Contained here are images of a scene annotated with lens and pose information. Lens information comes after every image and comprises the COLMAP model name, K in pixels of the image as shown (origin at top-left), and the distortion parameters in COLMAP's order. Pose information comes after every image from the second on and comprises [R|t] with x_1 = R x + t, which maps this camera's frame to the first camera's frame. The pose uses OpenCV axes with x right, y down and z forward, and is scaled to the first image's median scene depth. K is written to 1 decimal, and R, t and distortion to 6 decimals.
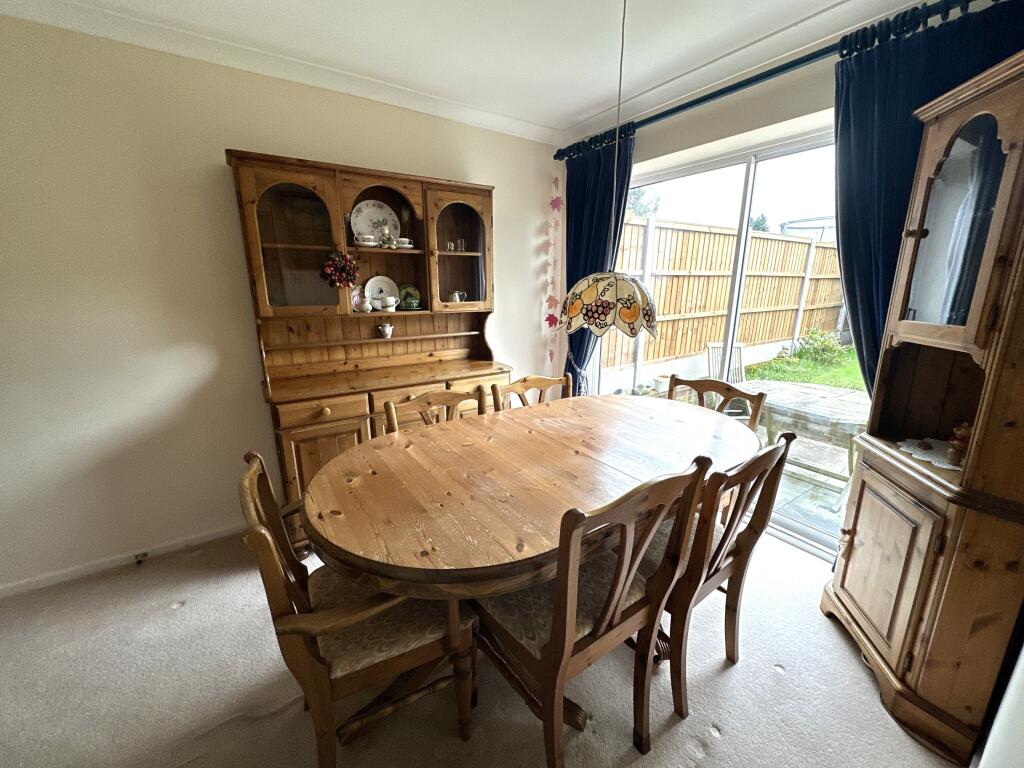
lens RADIAL K [[405.8, 0, 510.5], [0, 405.8, 379.3], [0, 0, 1]] dist [0.001085, -0.000100]
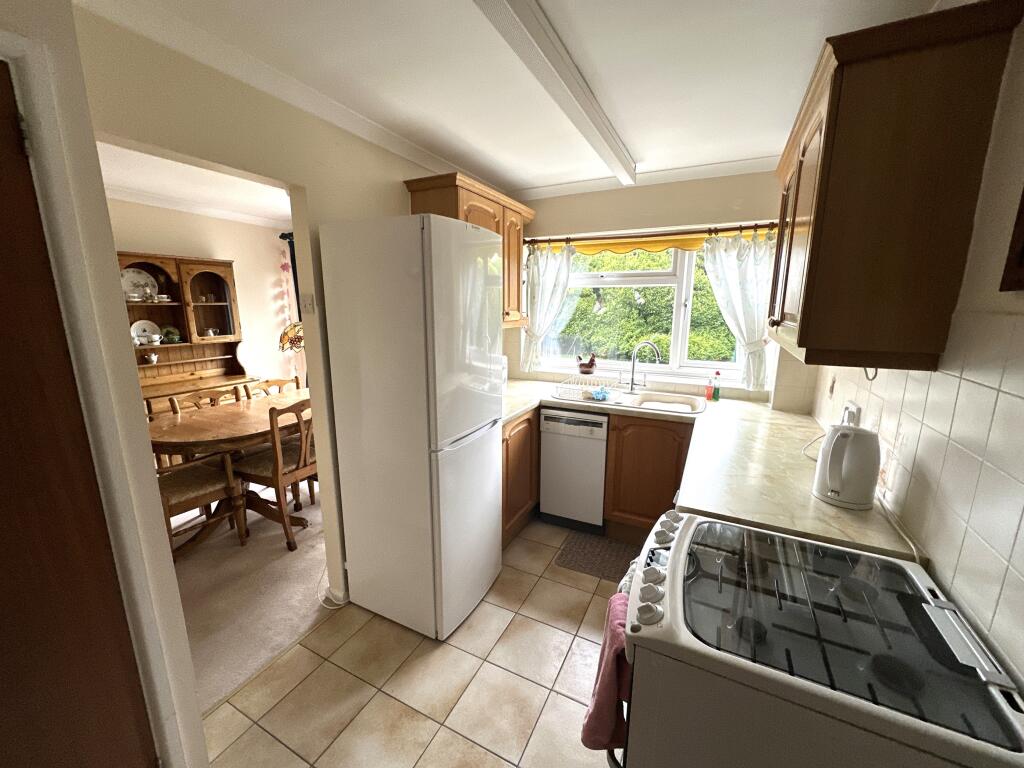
lens RADIAL K [[405.8, 0, 513.7], [0, 405.8, 381.4], [0, 0, 1]] dist [0.001085, -0.000100]
pose [[0.864601, -0.095661, 0.493269, 0.075404], [0.115954, 0.993198, -0.010631, 0.119676], [-0.488896, 0.066388, 0.869812, -0.834639]]
